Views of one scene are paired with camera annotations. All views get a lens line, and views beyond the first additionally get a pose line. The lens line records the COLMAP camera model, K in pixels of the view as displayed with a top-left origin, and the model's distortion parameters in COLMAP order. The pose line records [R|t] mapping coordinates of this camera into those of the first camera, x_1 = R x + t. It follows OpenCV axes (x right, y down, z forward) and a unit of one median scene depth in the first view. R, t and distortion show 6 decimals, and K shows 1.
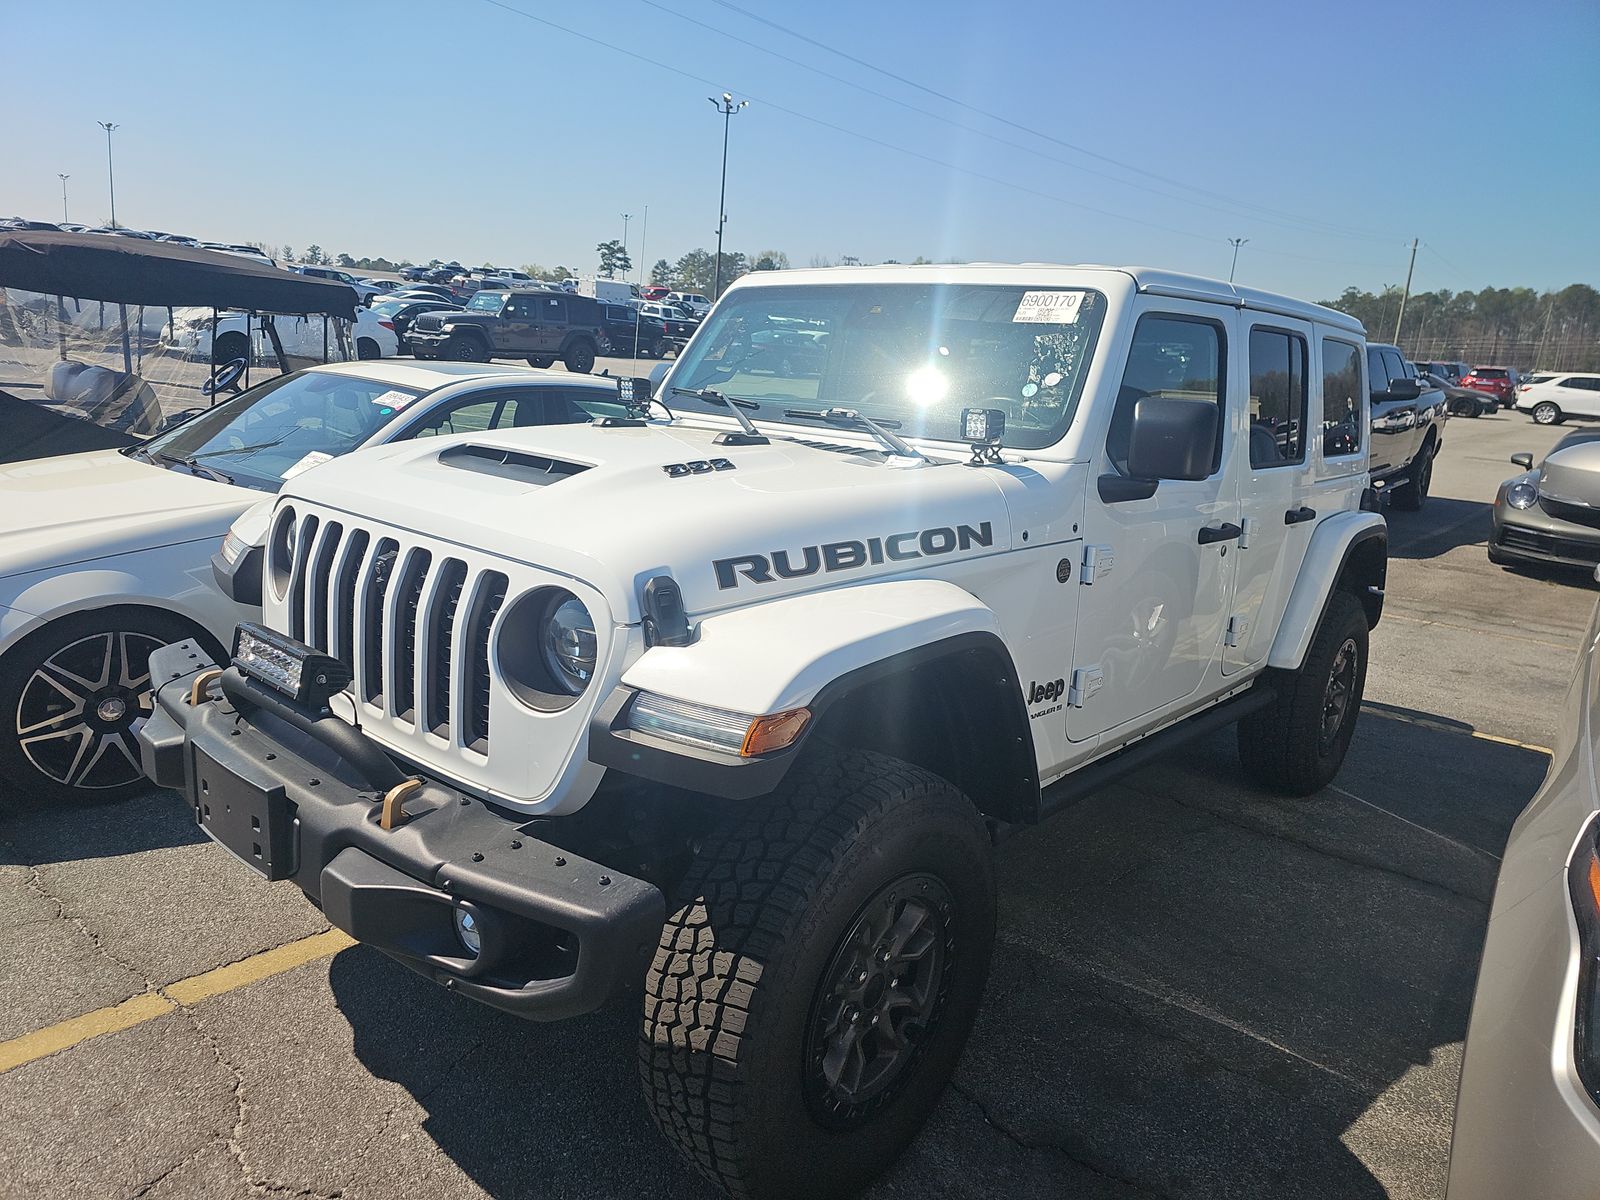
lens RADIAL K [[1099.4, 0, 804.8], [0, 1099.4, 535.2], [0, 0, 1]] dist [0.001515, -0.001345]
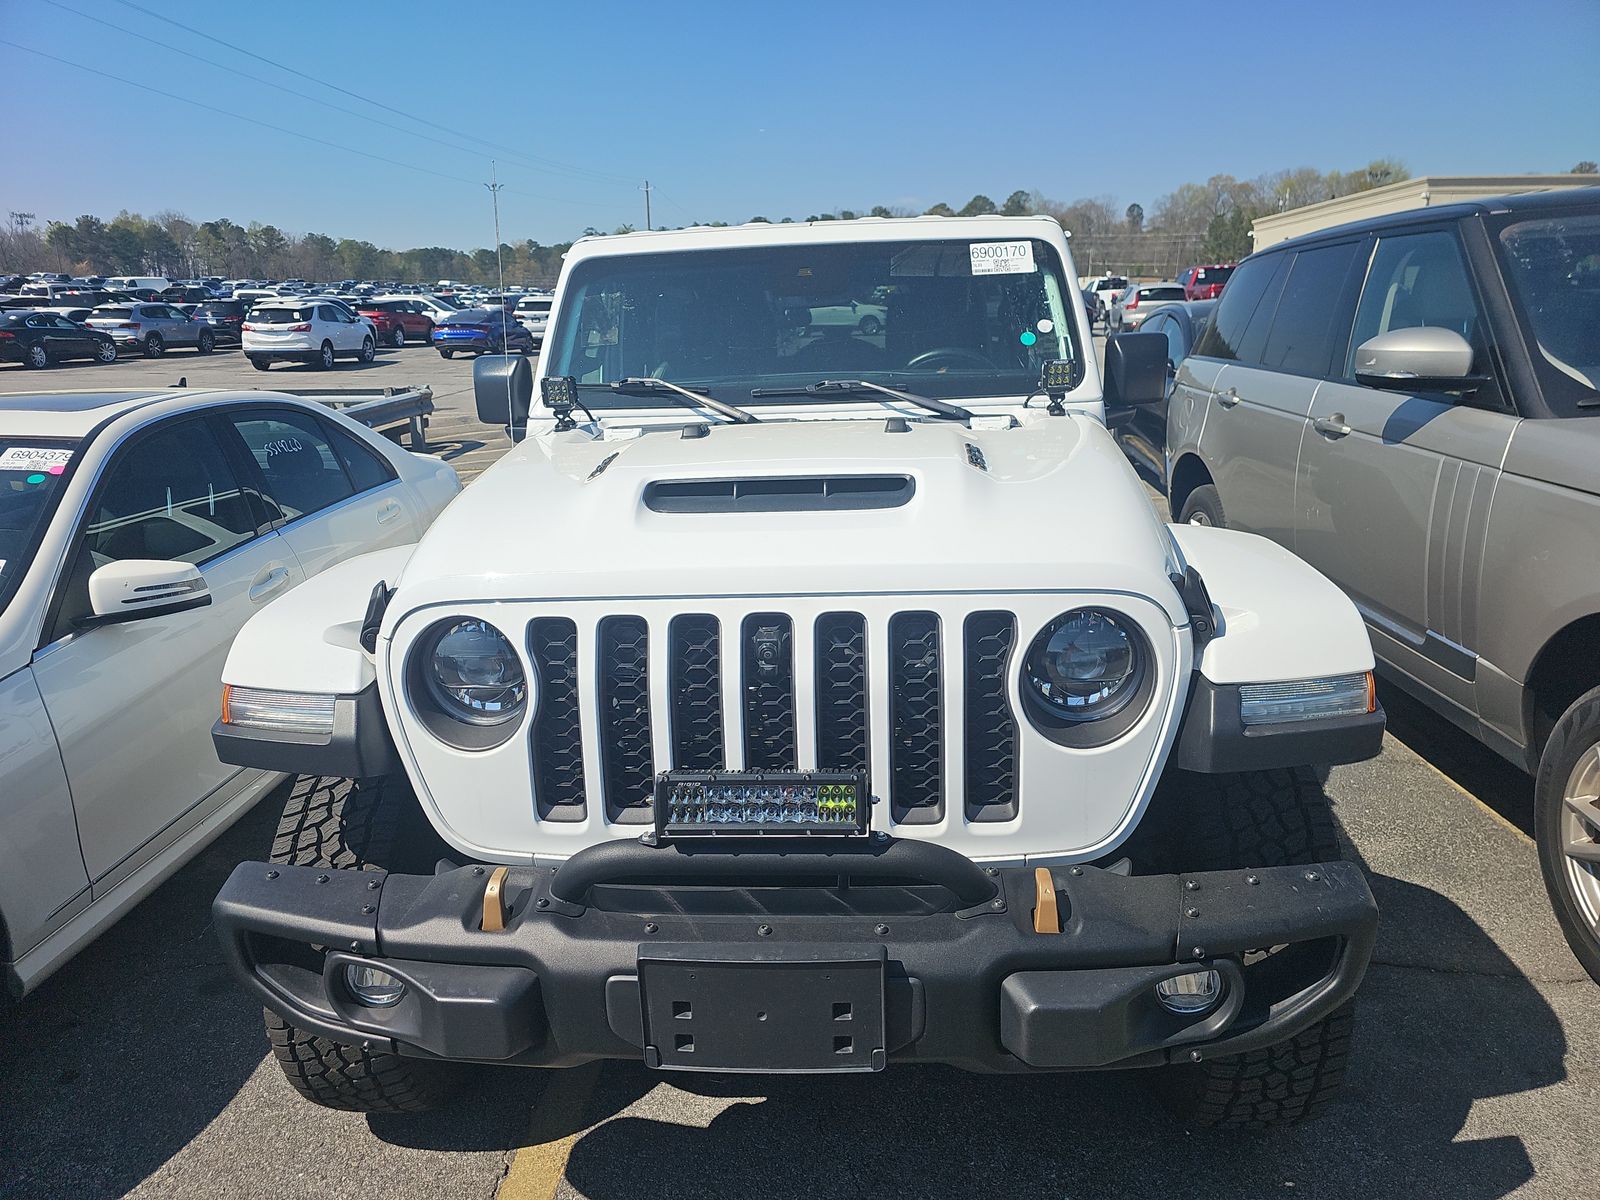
lens RADIAL K [[1095.2, 0, 795.3], [0, 1095.2, 560.6], [0, 0, 1]] dist [0.008073, -0.000242]
pose [[0.781935, -0.224104, 0.581682, -0.597401], [0.181499, 0.974561, 0.131485, -0.097599], [-0.596351, 0.002762, 0.802719, 0.273332]]
